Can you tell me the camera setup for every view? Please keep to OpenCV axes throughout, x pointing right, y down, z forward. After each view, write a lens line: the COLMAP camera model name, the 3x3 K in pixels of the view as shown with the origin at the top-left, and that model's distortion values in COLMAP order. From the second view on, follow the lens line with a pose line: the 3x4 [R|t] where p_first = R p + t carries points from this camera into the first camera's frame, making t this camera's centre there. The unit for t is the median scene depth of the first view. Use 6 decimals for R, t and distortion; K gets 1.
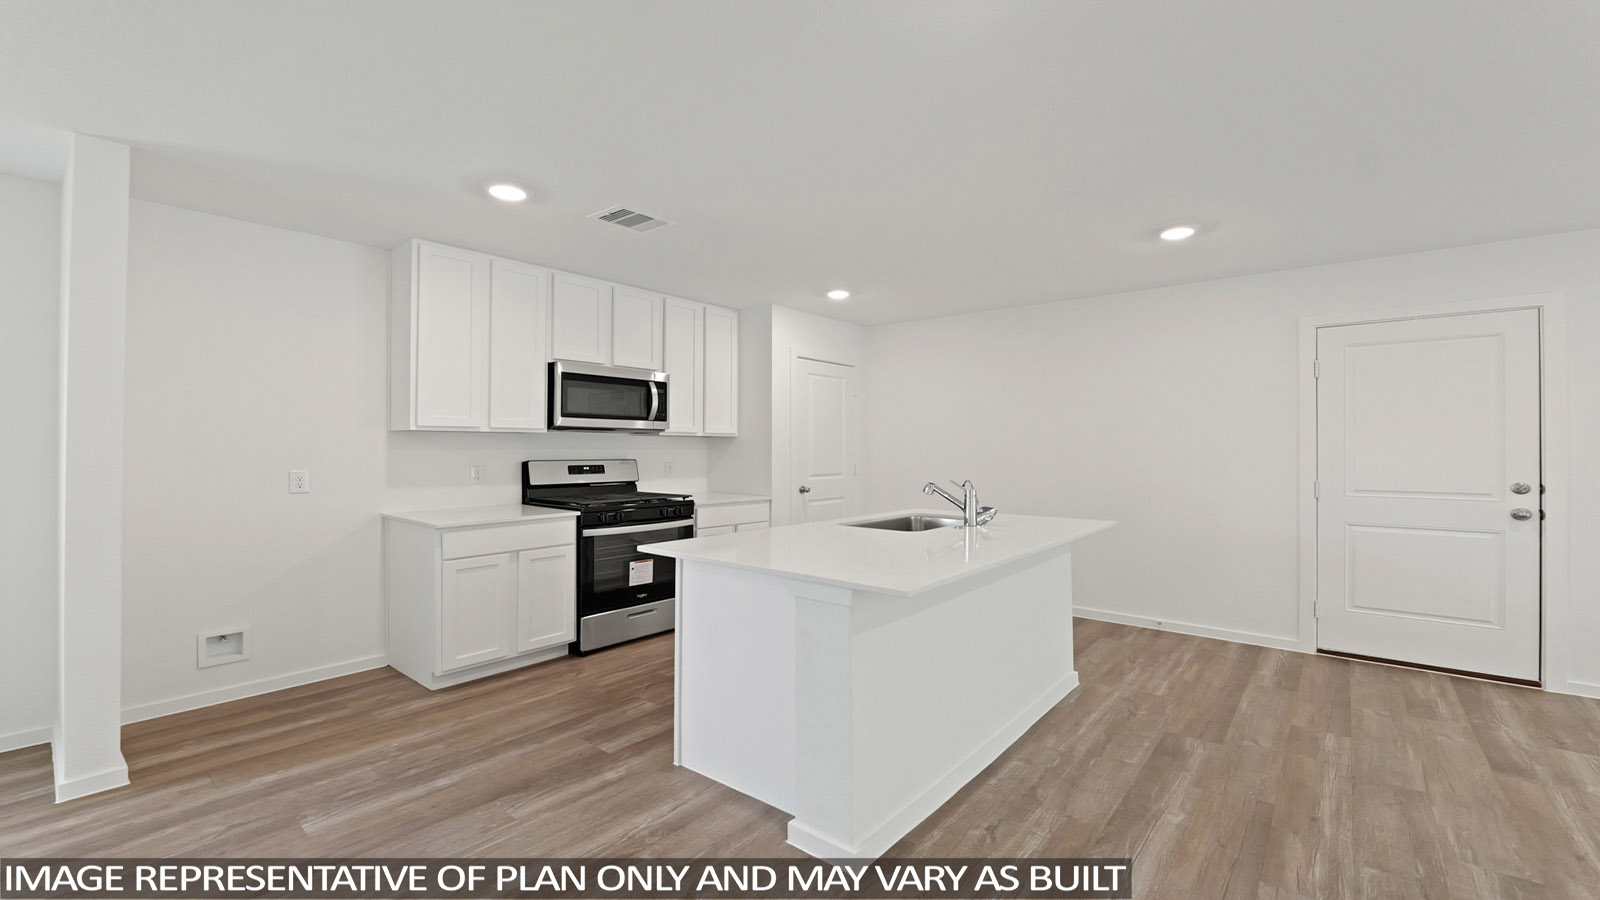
lens RADIAL K [[665.7, 0, 802.0], [0, 665.7, 441.2], [0, 0, 1]] dist [-0.013997, 0.000202]
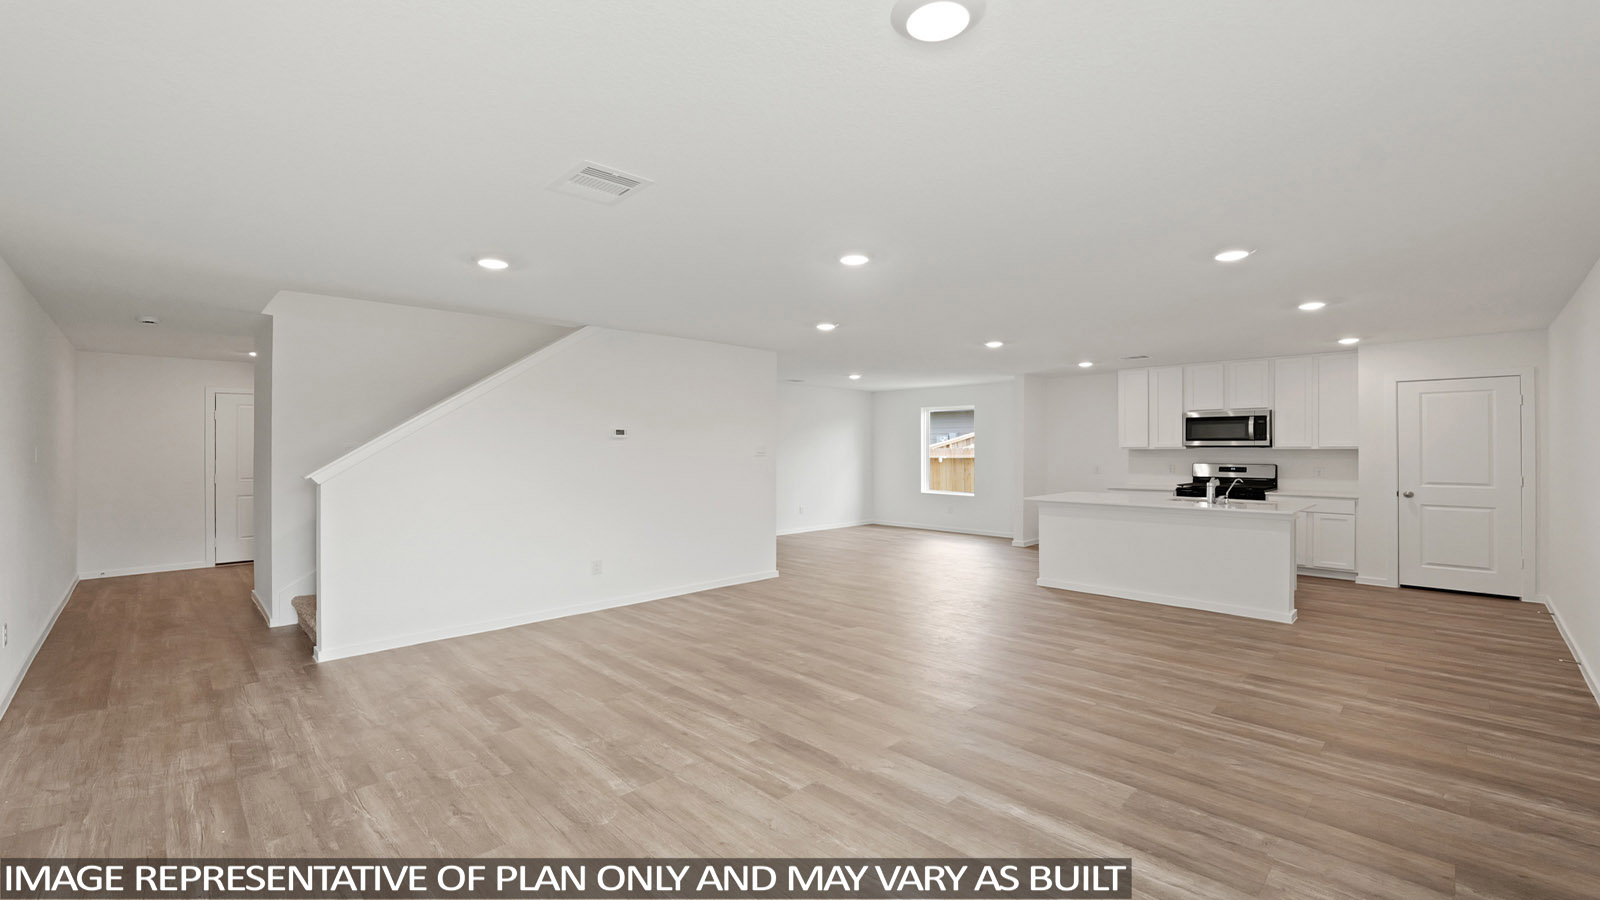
lens RADIAL K [[665.7, 0, 795.1], [0, 665.7, 446.2], [0, 0, 1]] dist [-0.013997, 0.000202]
pose [[-0.101517, -0.004945, -0.994822, 1.589240], [0.008773, 0.999944, -0.005866, -0.019104], [0.994795, -0.009323, -0.101468, 0.053059]]
